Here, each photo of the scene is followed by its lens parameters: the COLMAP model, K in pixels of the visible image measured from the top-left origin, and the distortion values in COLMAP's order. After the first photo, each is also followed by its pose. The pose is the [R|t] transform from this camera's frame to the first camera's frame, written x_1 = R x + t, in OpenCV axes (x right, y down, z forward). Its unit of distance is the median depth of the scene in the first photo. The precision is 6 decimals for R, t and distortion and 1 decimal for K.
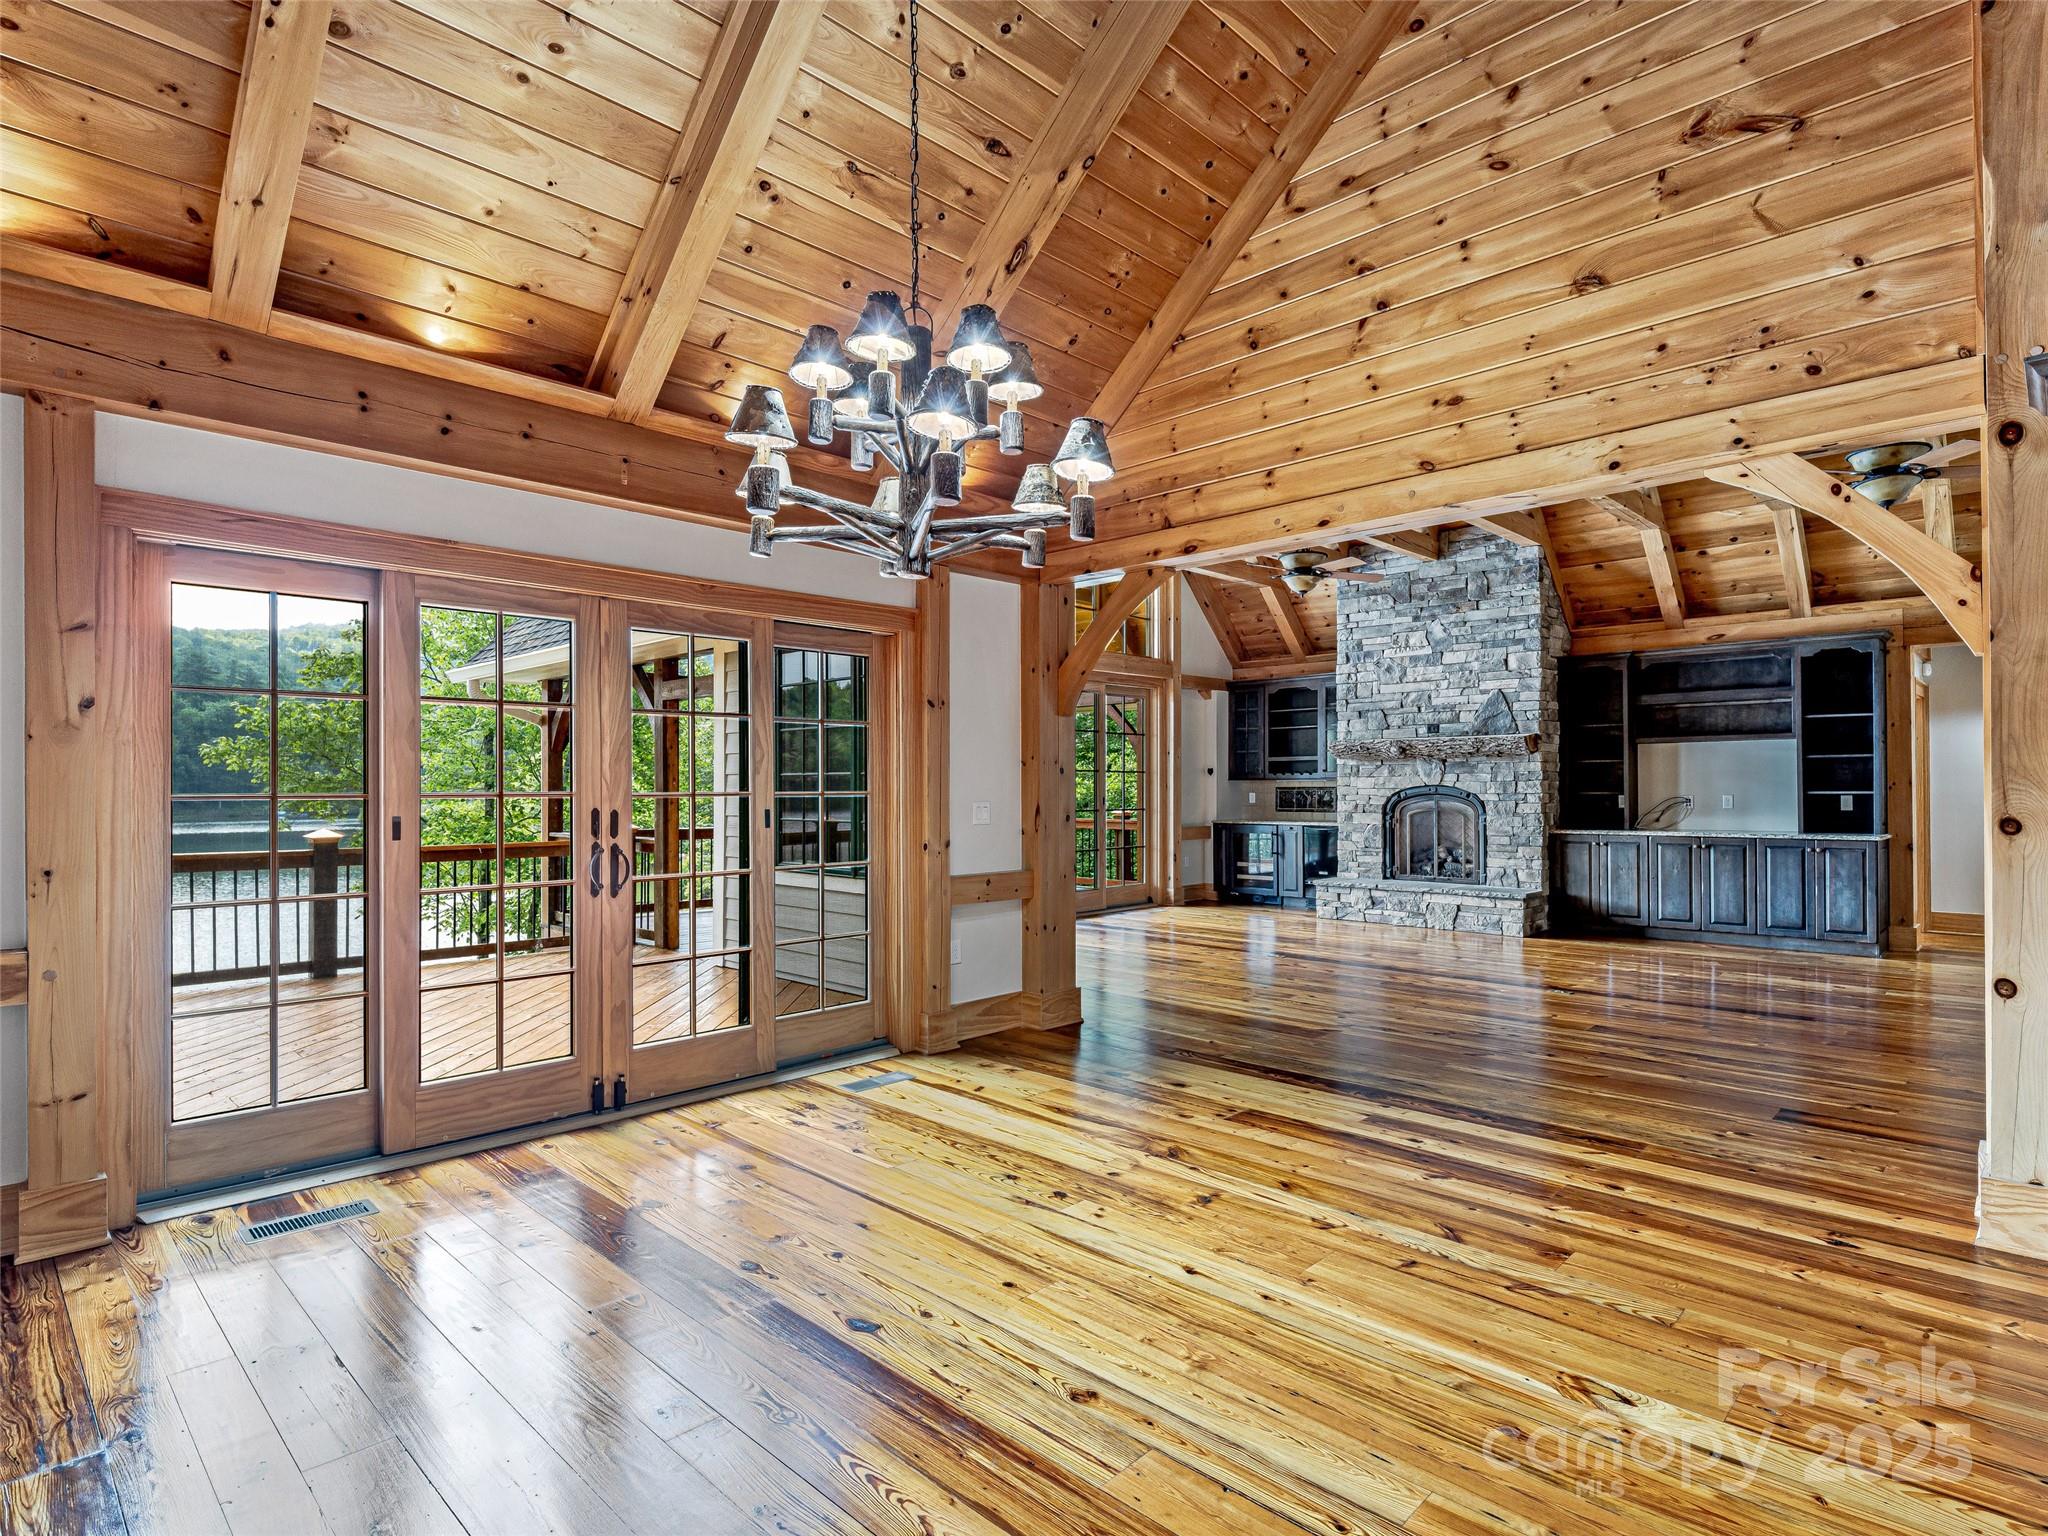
lens RADIAL K [[1078.7, 0, 1007.3], [0, 1078.7, 786.5], [0, 0, 1]] dist [-0.002598, -0.001513]
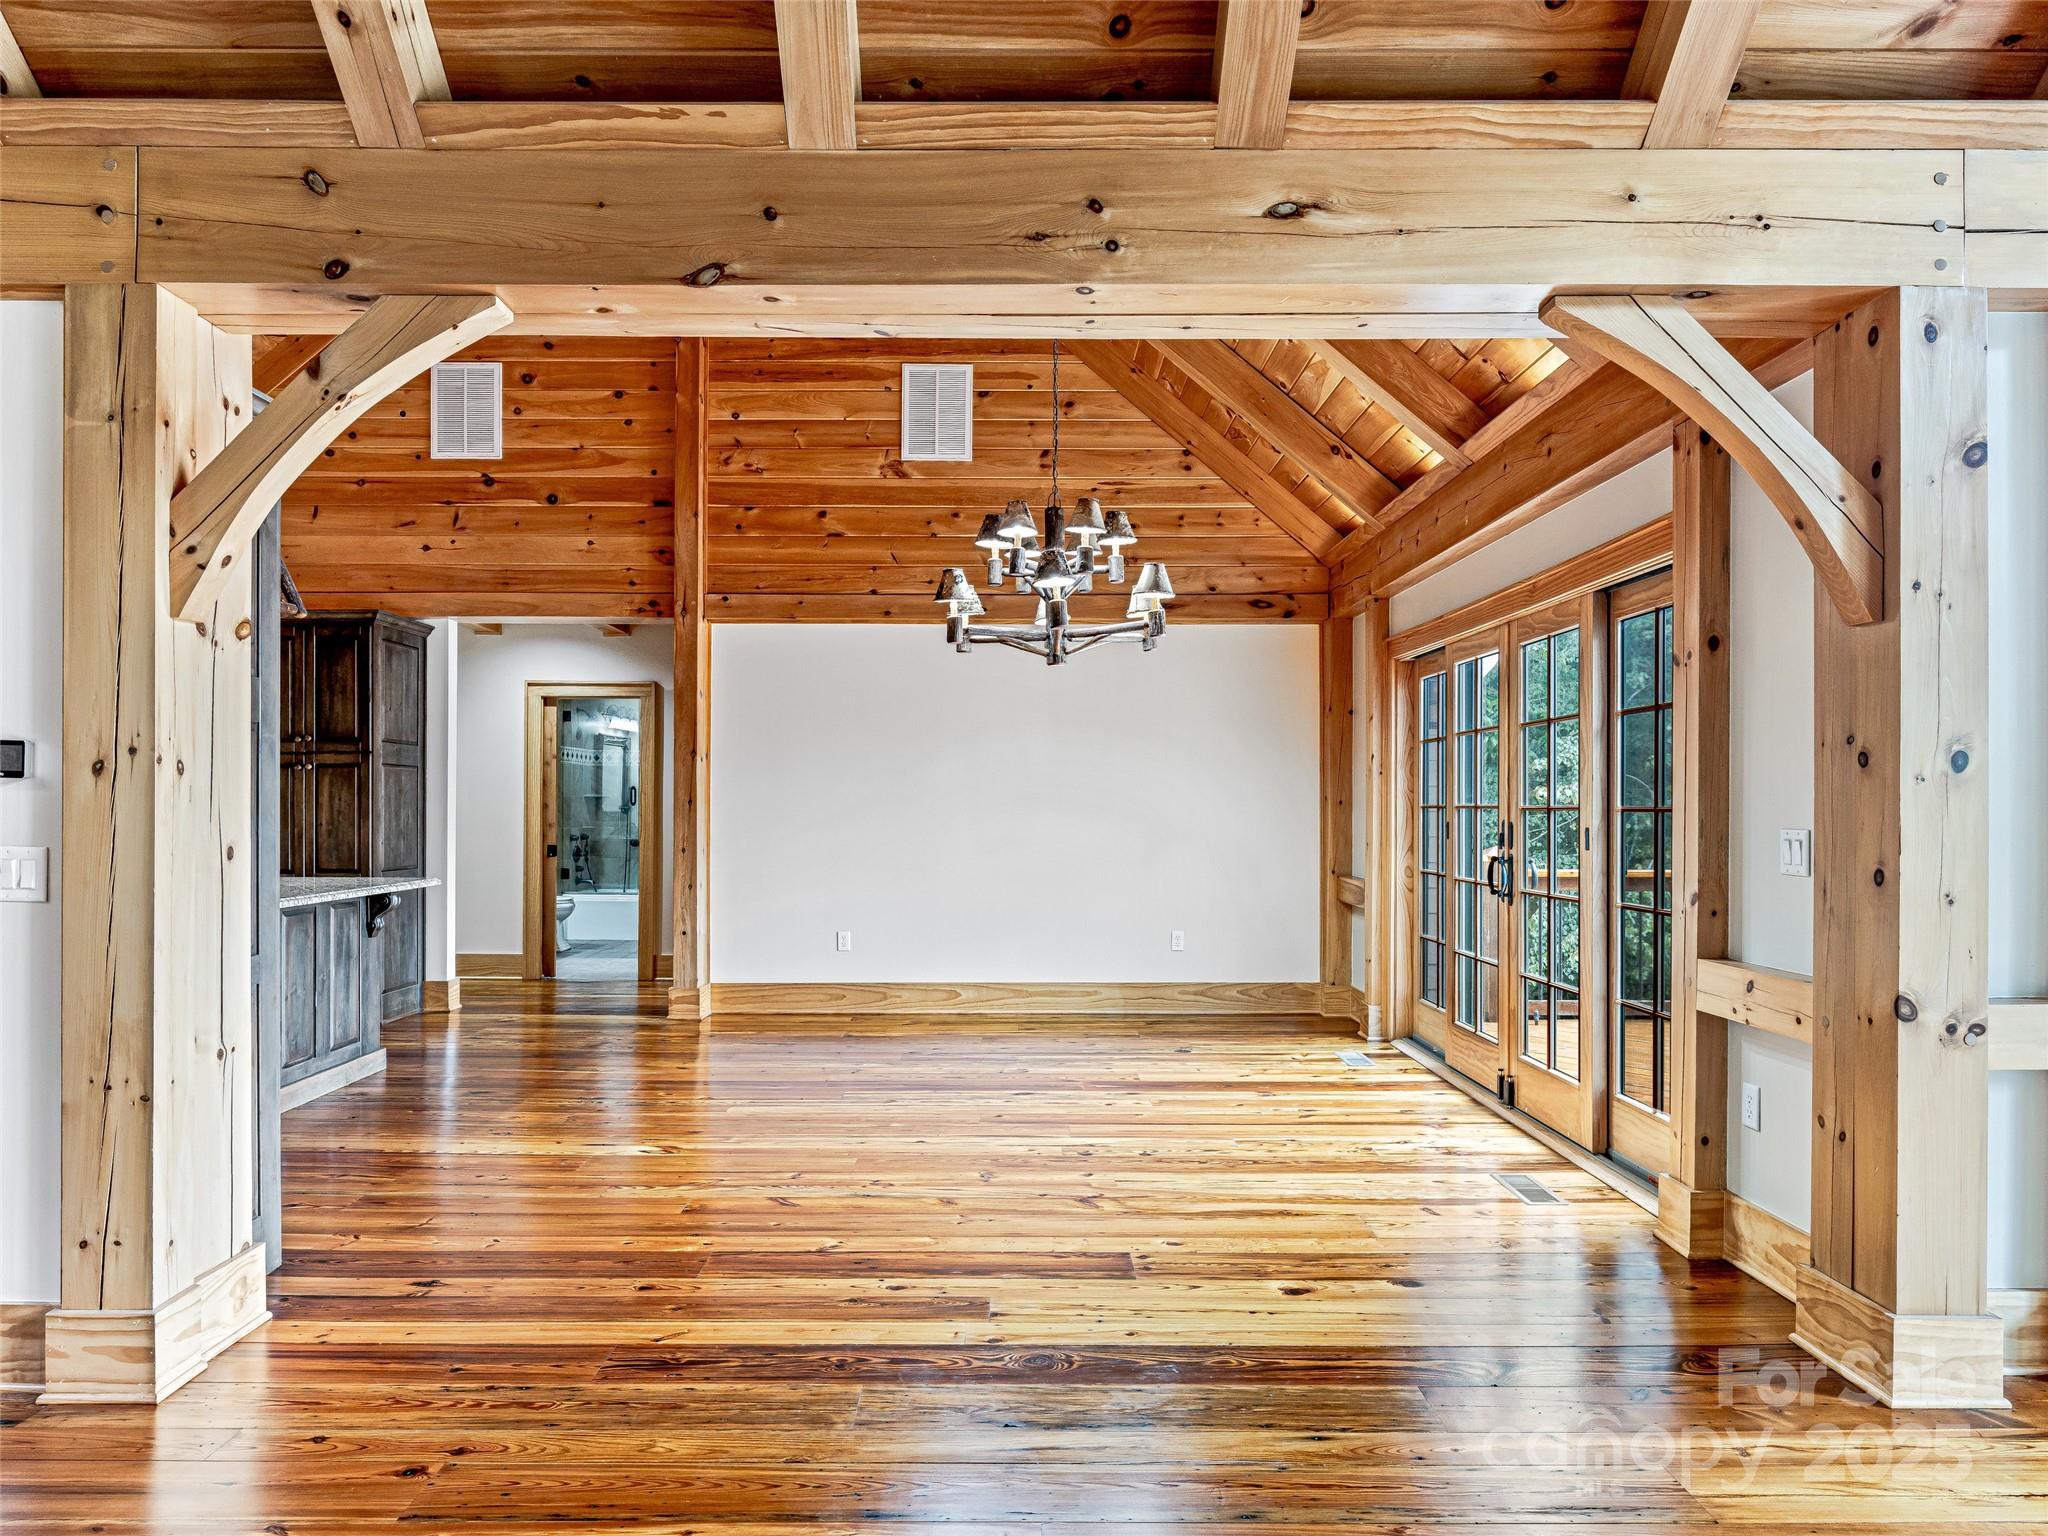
lens RADIAL K [[1298.9, 0, 1018.1], [0, 1298.9, 807.8], [0, 0, 1]] dist [0.002675, 0.000772]
pose [[-0.709764, 0.003583, -0.704430, 0.383321], [-0.000932, 0.999981, 0.006026, 0.000523], [0.704439, 0.004933, -0.709747, 0.688870]]
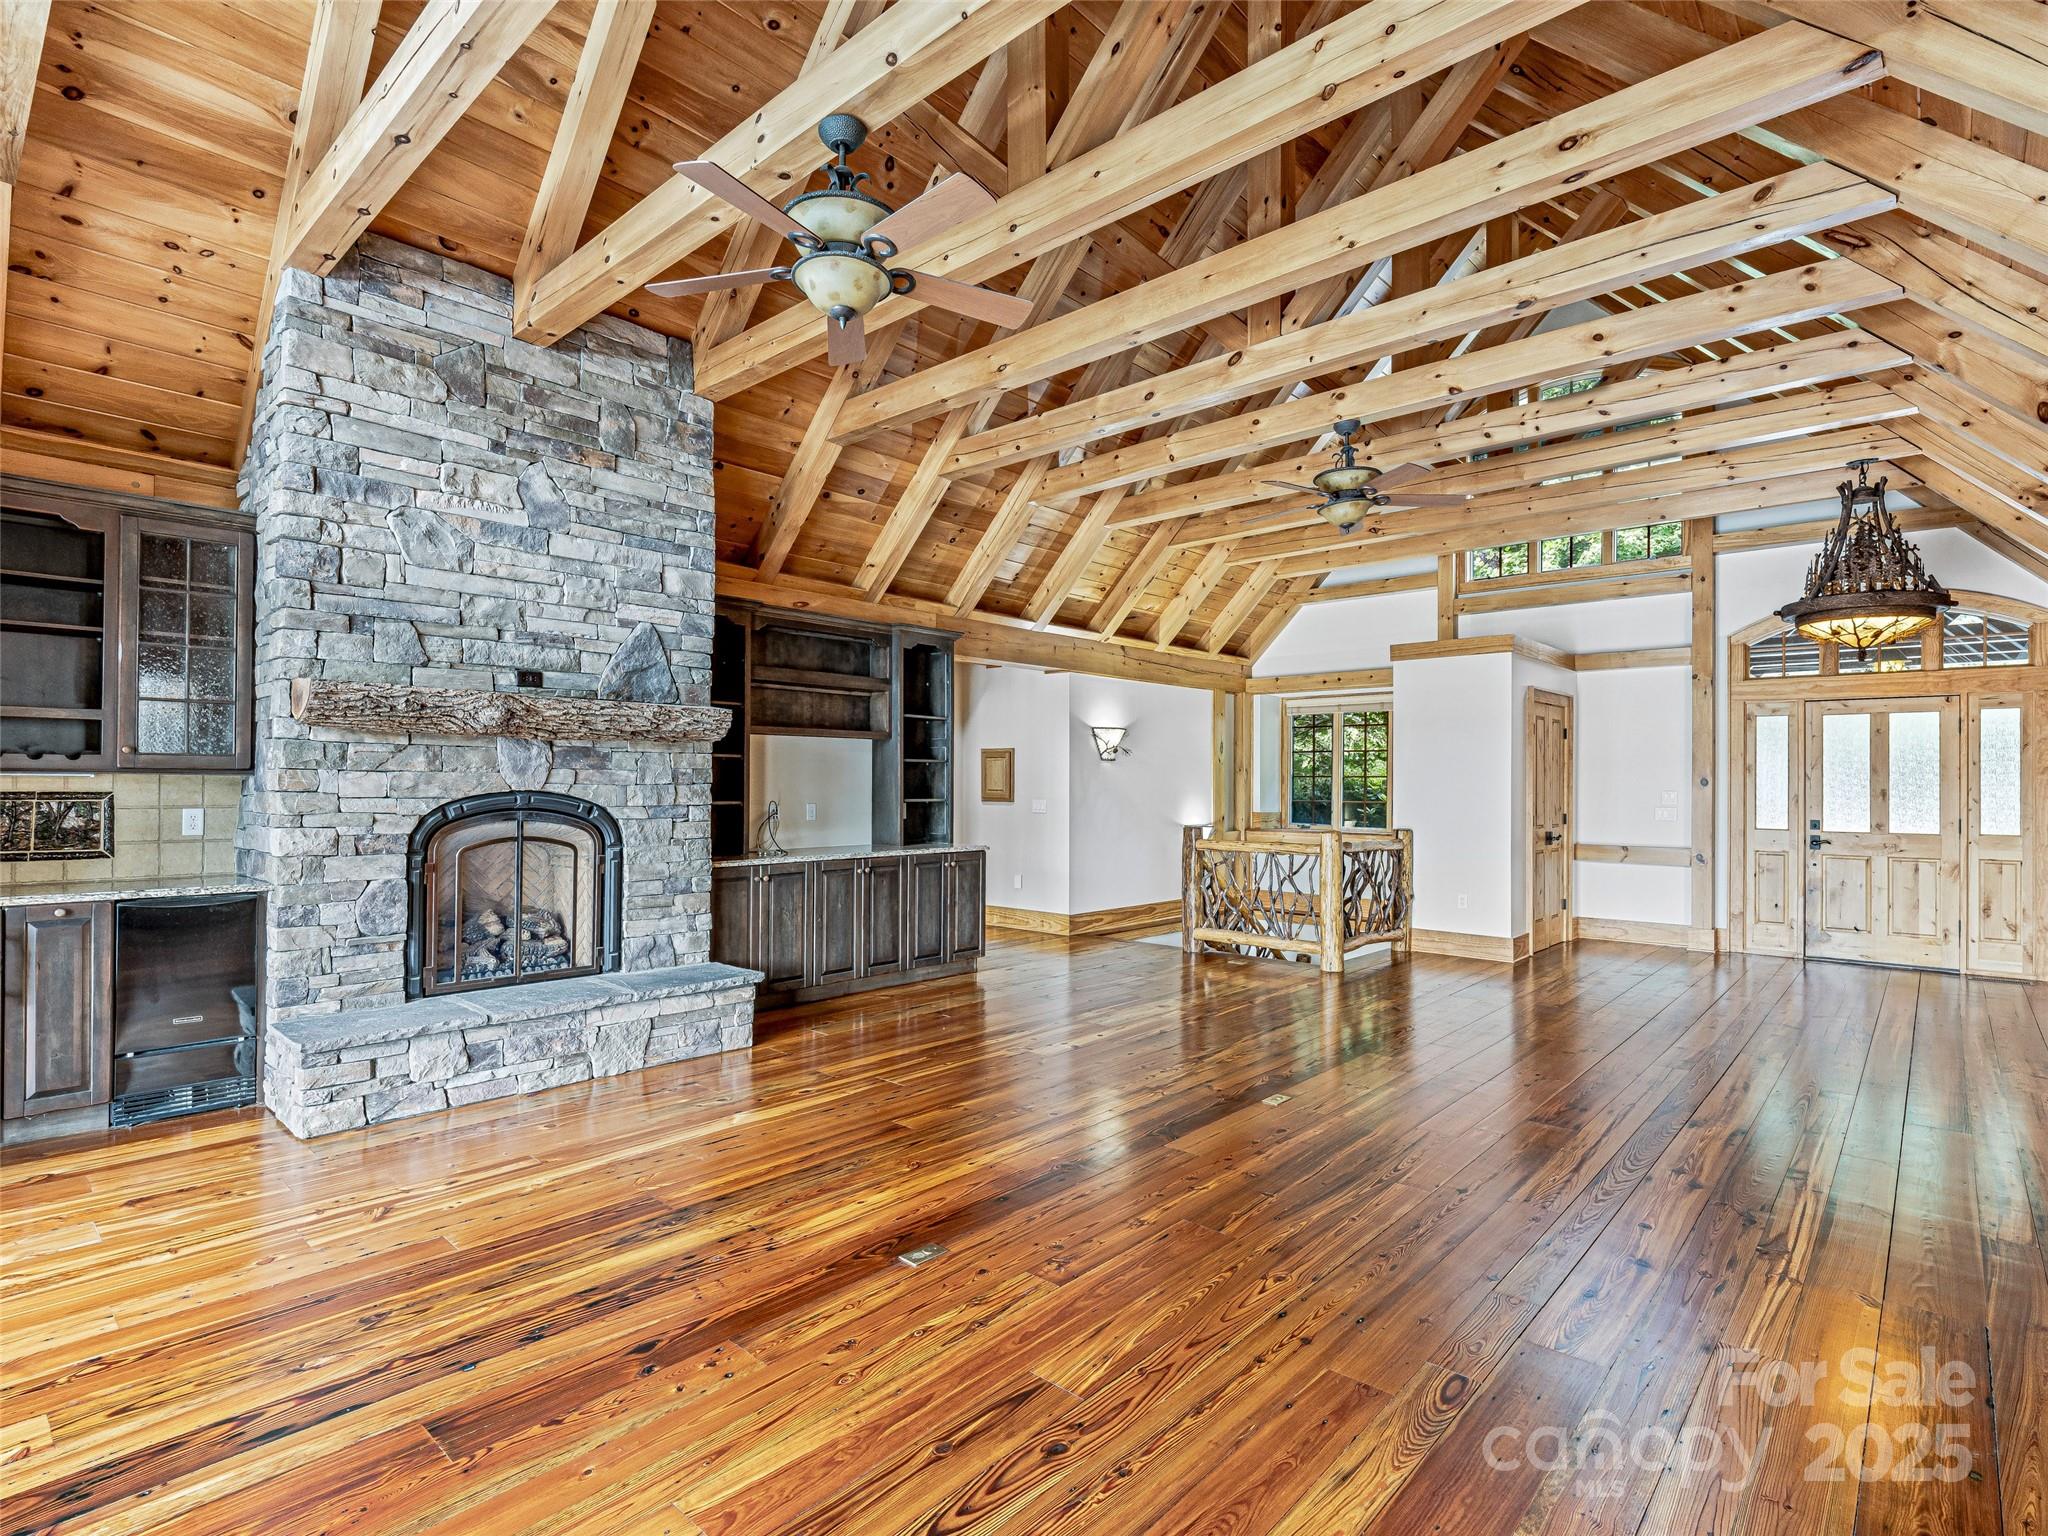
lens RADIAL K [[1015.3, 0, 1016.0], [0, 1015.3, 777.6], [0, 0, 1]] dist [-0.001258, -0.001025]
pose [[-0.043621, 0.011633, 0.998980, -0.090921], [-0.007135, 0.999903, -0.011955, -0.003657], [-0.999023, -0.007650, -0.043534, 0.849724]]
